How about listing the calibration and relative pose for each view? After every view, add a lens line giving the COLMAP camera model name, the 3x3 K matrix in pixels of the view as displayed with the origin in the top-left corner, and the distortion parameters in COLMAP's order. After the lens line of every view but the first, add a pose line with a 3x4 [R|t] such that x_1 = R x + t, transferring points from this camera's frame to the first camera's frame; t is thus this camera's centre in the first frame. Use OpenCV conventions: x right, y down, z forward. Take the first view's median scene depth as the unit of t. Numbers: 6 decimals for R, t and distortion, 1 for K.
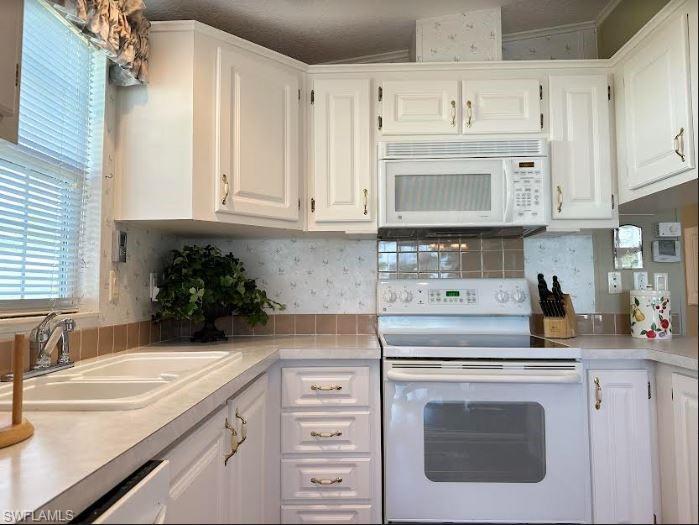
lens RADIAL K [[485.5, 0, 351.2], [0, 485.5, 258.2], [0, 0, 1]] dist [0.052090, -0.076570]
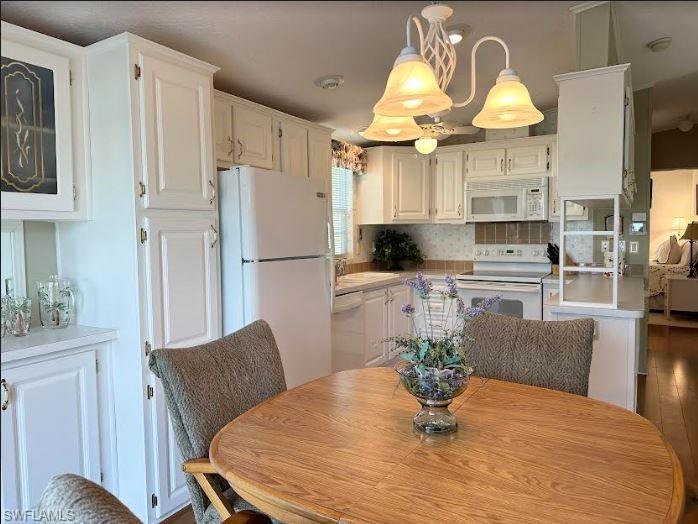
lens RADIAL K [[488.8, 0, 352.5], [0, 488.8, 259.1], [0, 0, 1]] dist [0.003636, -0.001719]
pose [[0.877789, 0.022523, -0.478518, 0.679863], [0.038562, 0.992330, 0.117445, -0.177716], [0.477493, -0.121545, 0.870188, -1.196211]]
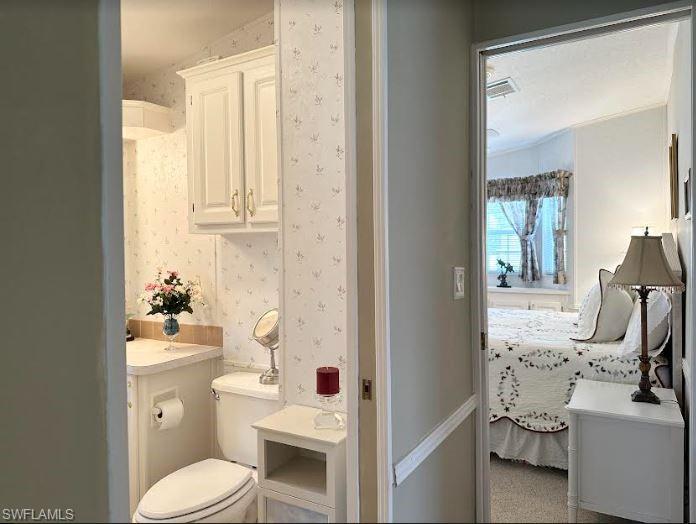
lens RADIAL K [[483.4, 0, 349.7], [0, 483.4, 257.7], [0, 0, 1]] dist [0.052090, -0.076570]
pose [[0.877693, 0.004968, -0.479197, 1.070773], [0.034881, 0.996632, 0.074221, 0.001768], [0.477952, -0.081859, 0.874563, 1.644590]]
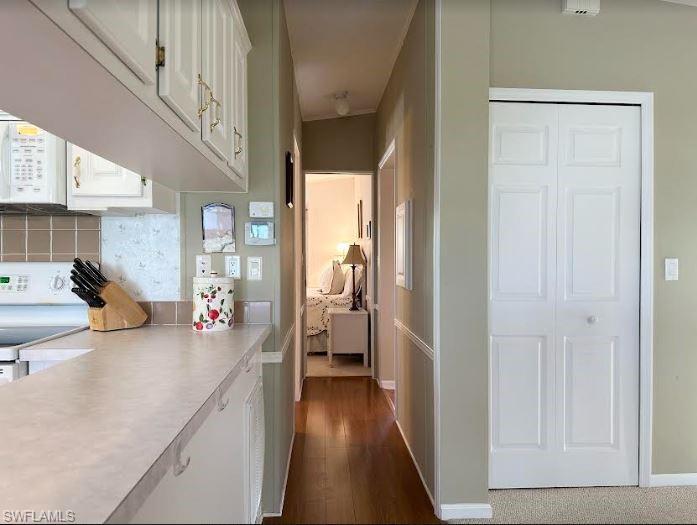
lens RADIAL K [[484.1, 0, 350.2], [0, 484.1, 258.2], [0, 0, 1]] dist [0.052090, -0.076570]
pose [[0.995833, 0.004896, 0.091060, 0.844090], [-0.010194, 0.998275, 0.057815, -0.025083], [-0.090620, -0.058502, 0.994166, 0.094777]]
